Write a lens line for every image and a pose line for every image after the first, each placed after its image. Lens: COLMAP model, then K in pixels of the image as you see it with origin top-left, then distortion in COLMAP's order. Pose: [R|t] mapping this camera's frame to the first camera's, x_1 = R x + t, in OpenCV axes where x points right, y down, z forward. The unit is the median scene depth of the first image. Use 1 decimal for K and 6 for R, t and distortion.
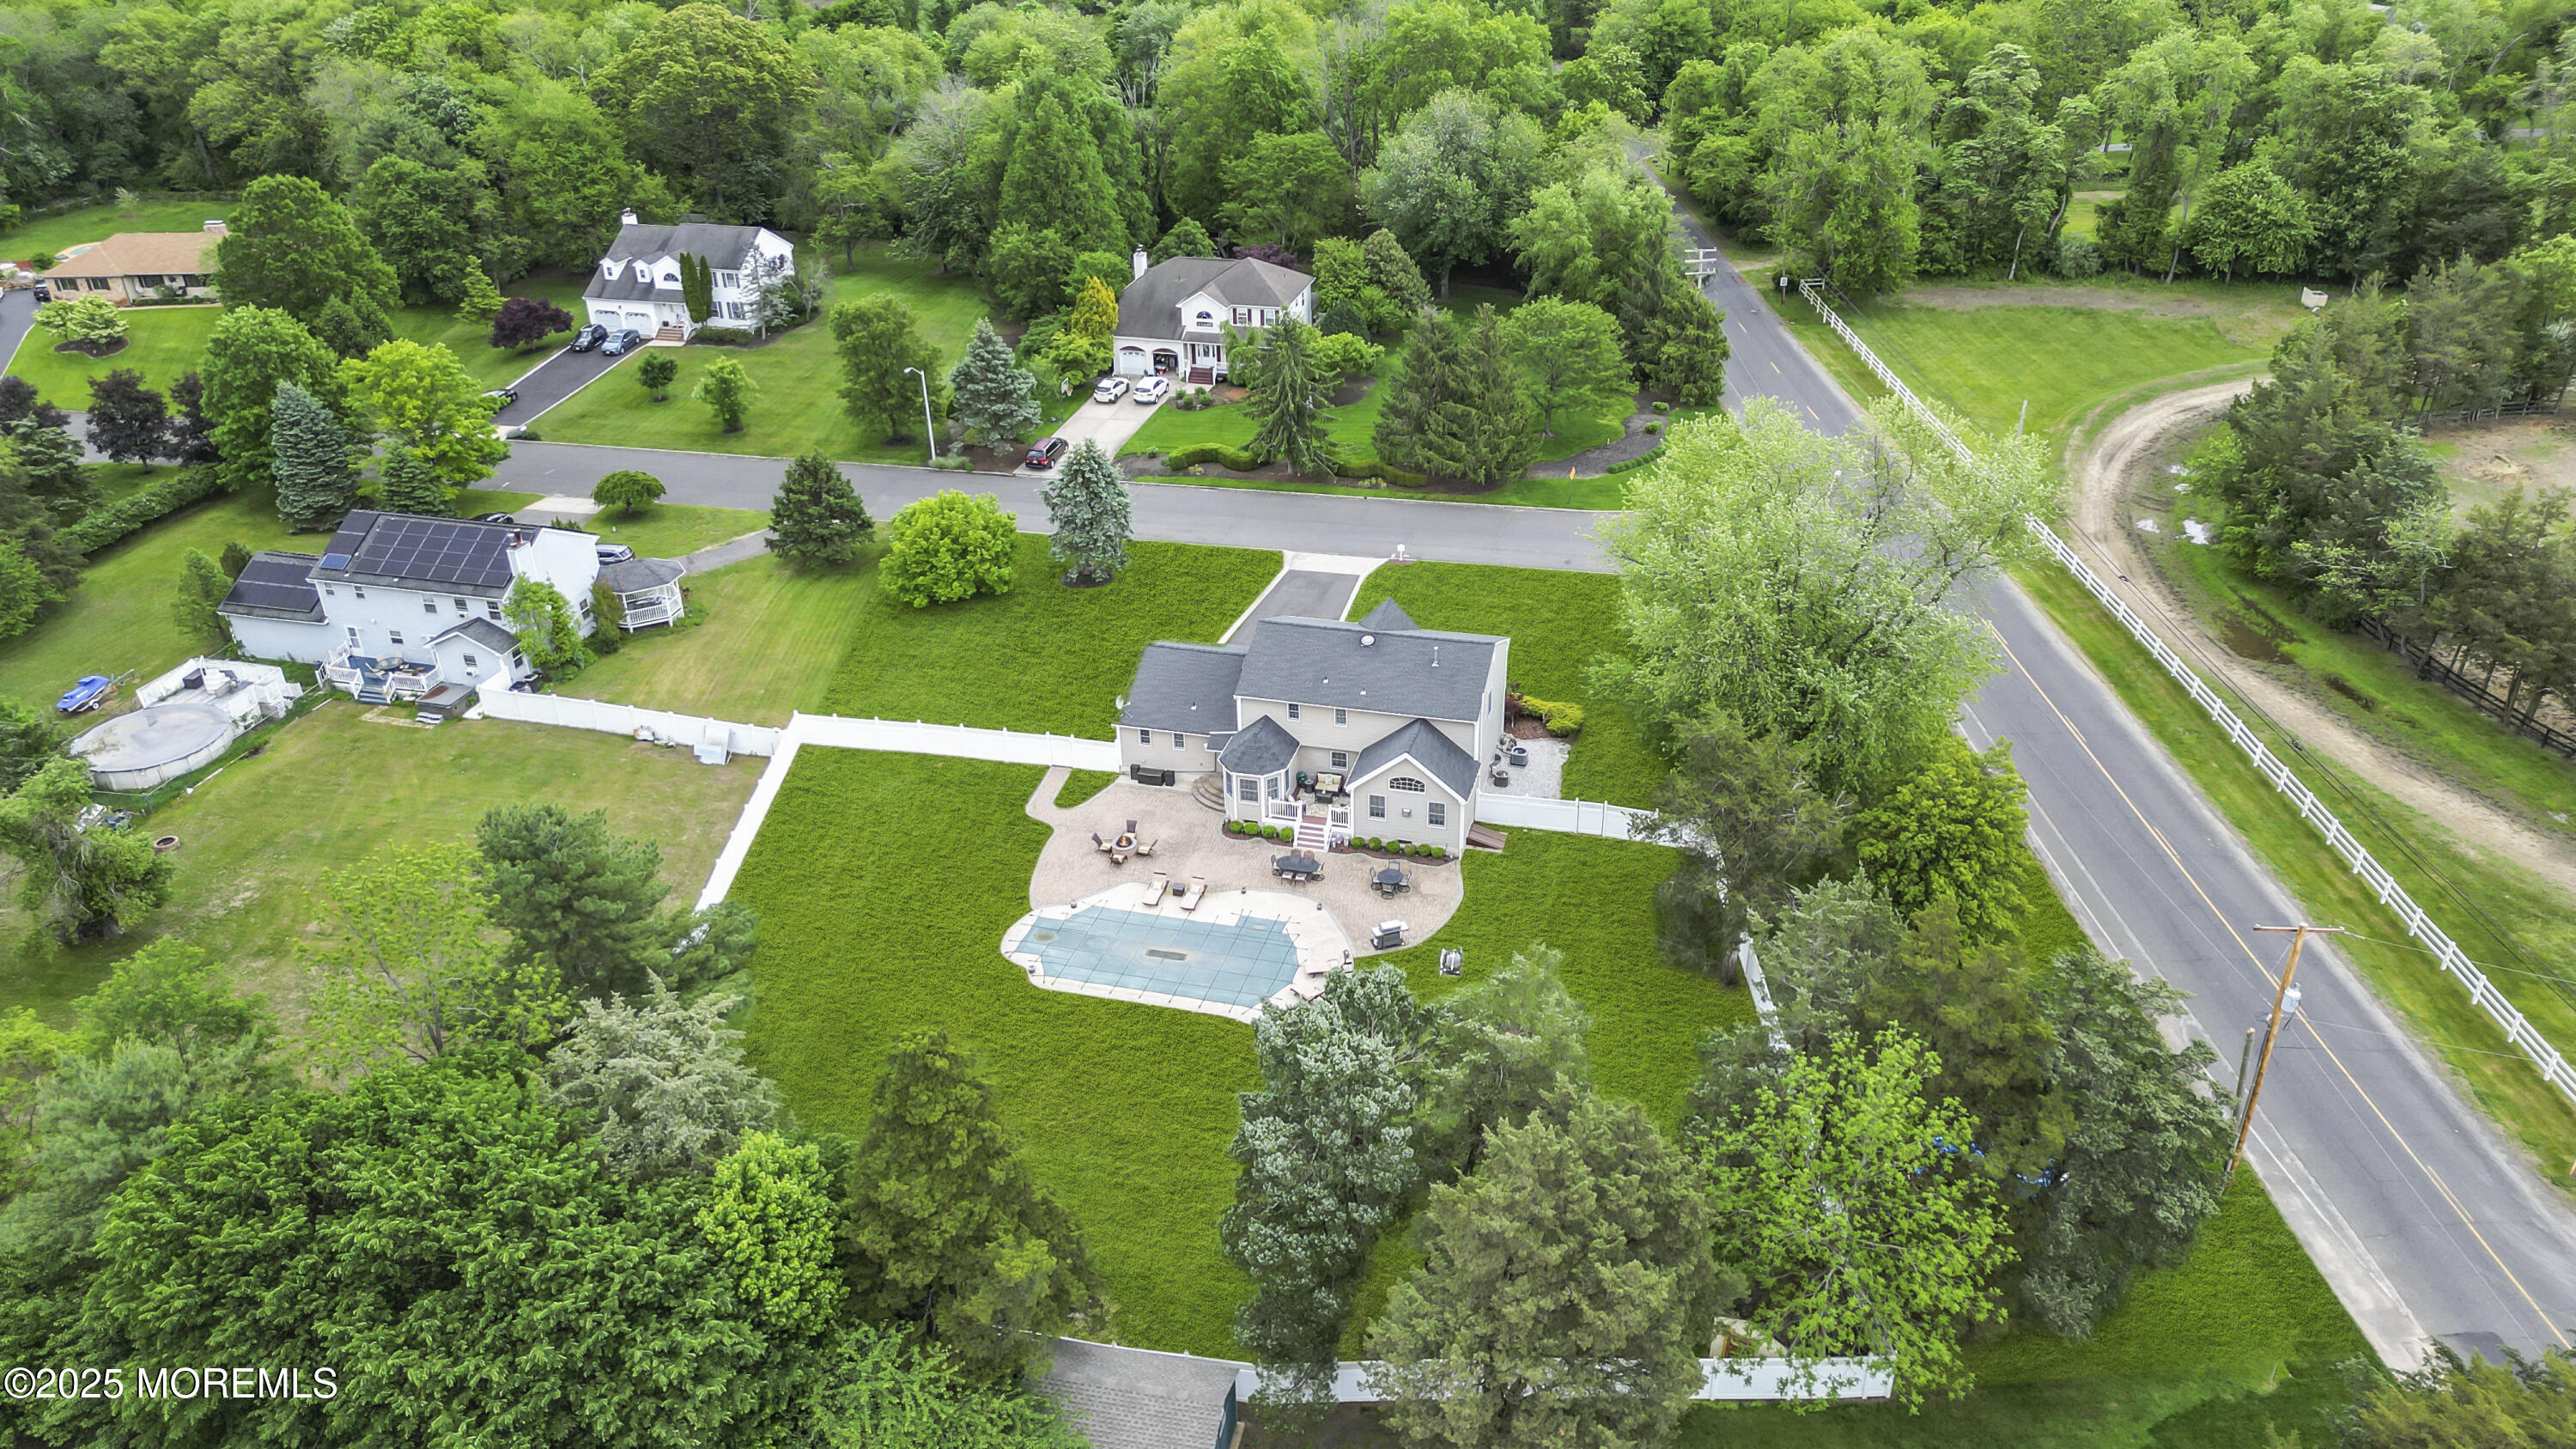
lens RADIAL K [[1807.4, 0, 1272.3], [0, 1807.4, 728.9], [0, 0, 1]] dist [0.076886, -0.070413]
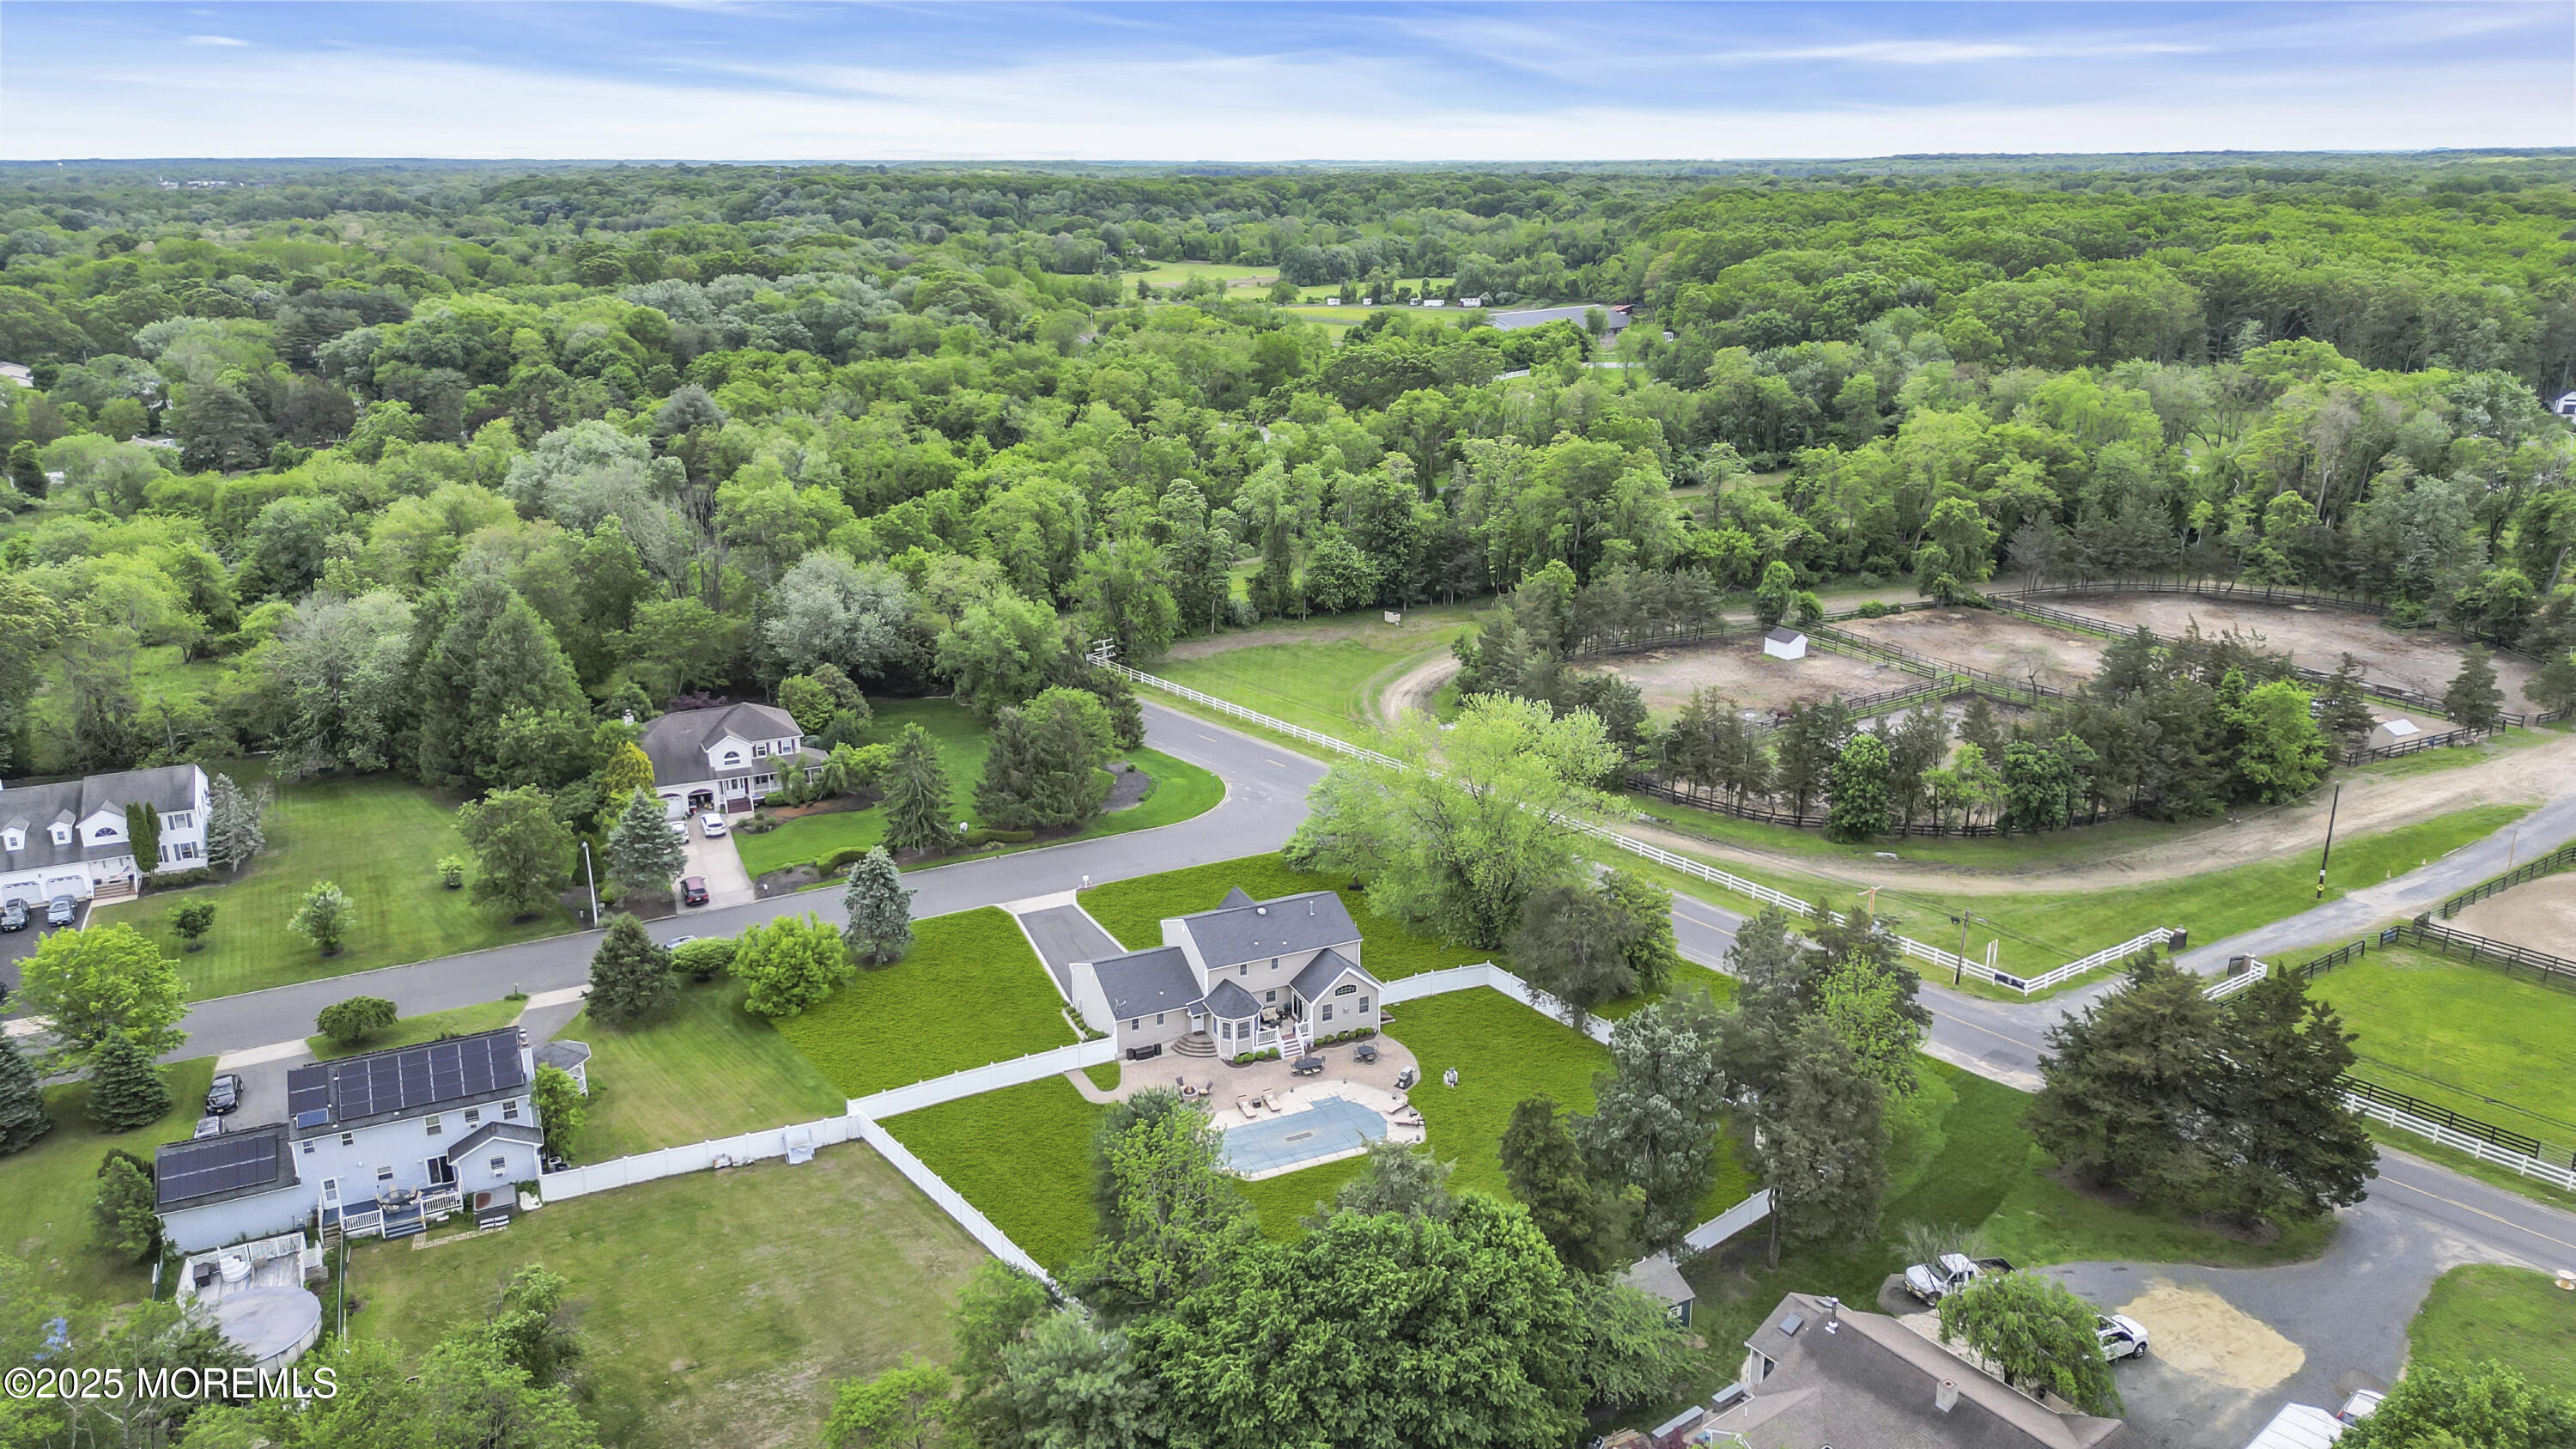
lens RADIAL K [[1807.4, 0, 1280.0], [0, 1807.4, 702.5], [0, 0, 1]] dist [0.076886, -0.070413]
pose [[0.768398, -0.168042, 0.617516, -0.699516], [0.298267, 0.947741, -0.113241, -0.034120], [-0.566216, 0.271199, 0.778364, -0.165035]]
